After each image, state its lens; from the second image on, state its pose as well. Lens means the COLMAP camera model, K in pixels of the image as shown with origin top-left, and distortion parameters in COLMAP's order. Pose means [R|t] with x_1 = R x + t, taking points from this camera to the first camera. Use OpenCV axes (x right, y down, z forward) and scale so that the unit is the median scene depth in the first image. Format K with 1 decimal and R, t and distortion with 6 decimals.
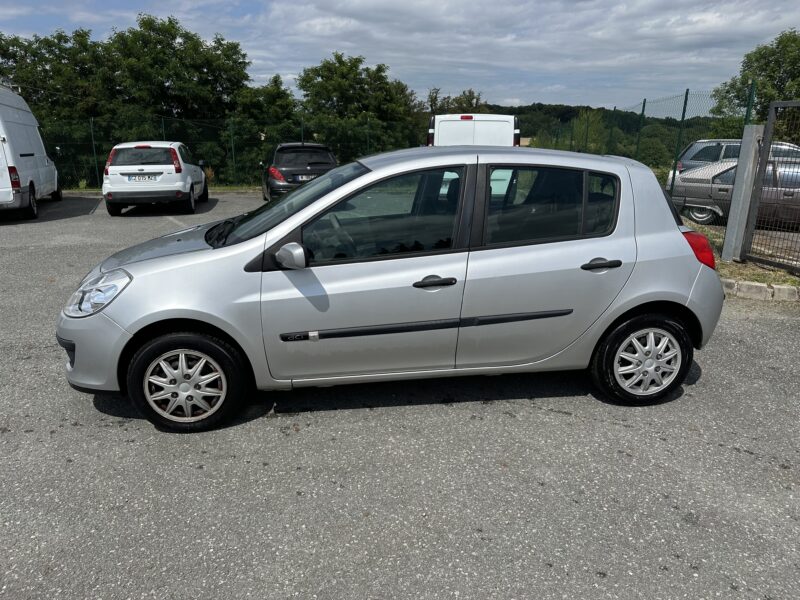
lens RADIAL K [[569.5, 0, 400.0], [0, 569.5, 300.0], [0, 0, 1]] dist [0.008192, -0.020215]
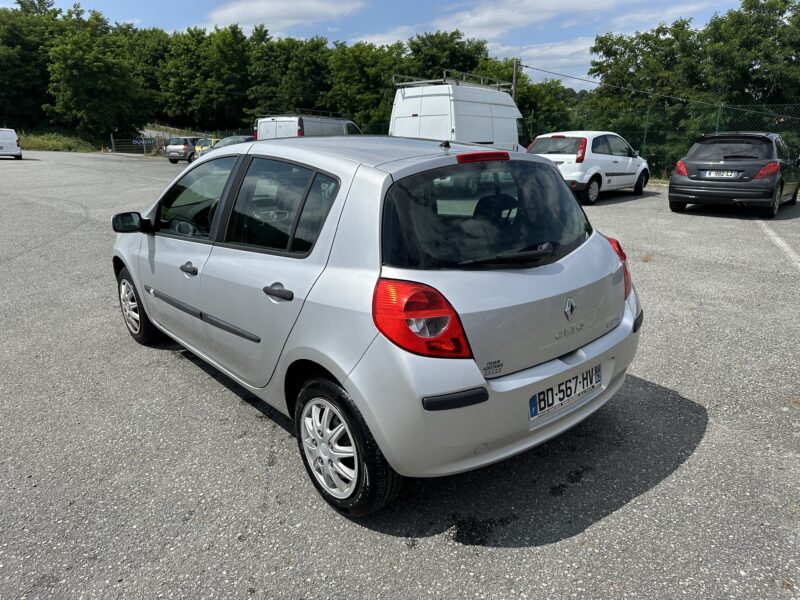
lens RADIAL K [[569.5, 0, 400.0], [0, 569.5, 300.0], [0, 0, 1]] dist [0.008192, -0.020215]
pose [[0.539994, 0.232073, -0.809042, 0.108966], [-0.217790, 0.967025, 0.132027, -0.019305], [0.813003, 0.104907, 0.572730, 0.070855]]
